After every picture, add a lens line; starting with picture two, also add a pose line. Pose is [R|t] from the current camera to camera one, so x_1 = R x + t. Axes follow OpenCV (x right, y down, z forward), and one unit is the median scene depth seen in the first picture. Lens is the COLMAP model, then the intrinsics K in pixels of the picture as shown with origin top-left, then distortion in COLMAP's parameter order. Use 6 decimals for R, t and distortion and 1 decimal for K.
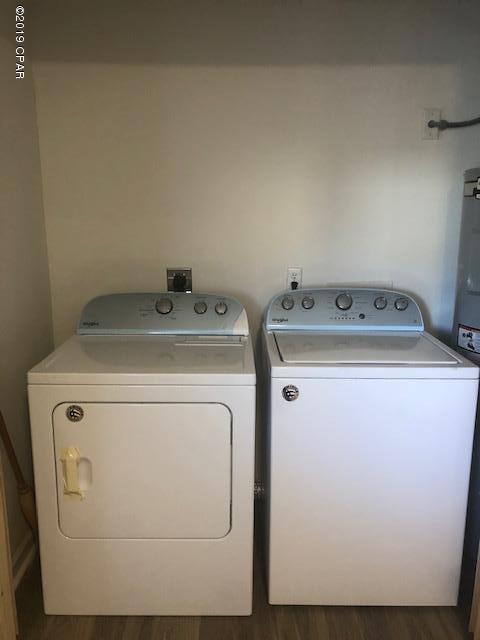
lens RADIAL K [[524.9, 0, 236.8], [0, 524.9, 319.6], [0, 0, 1]] dist [0.030587, -0.043206]
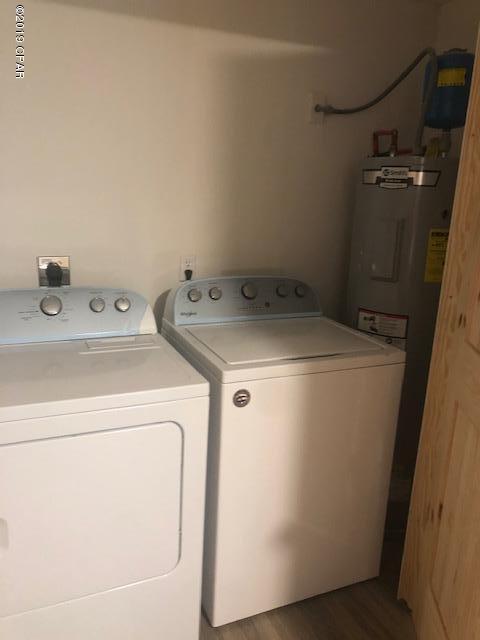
lens RADIAL K [[524.9, 0, 234.8], [0, 524.9, 318.1], [0, 0, 1]] dist [0.030587, -0.043206]
pose [[0.915356, -0.064113, 0.397508, -0.202897], [0.046478, 0.997467, 0.053854, -0.036799], [-0.399954, -0.030820, 0.916017, 0.141456]]
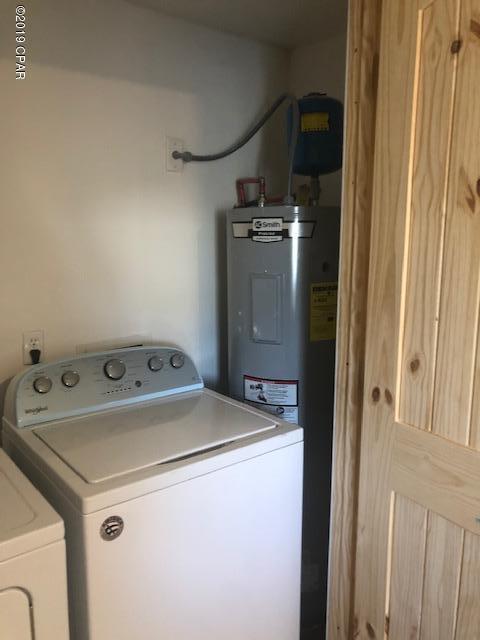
lens RADIAL K [[524.9, 0, 236.4], [0, 524.9, 319.8], [0, 0, 1]] dist [0.030587, -0.043206]
pose [[0.784813, -0.104571, 0.610846, -0.126162], [0.131419, 0.991327, 0.000860, -0.084613], [-0.605638, 0.079602, 0.791749, 0.264247]]
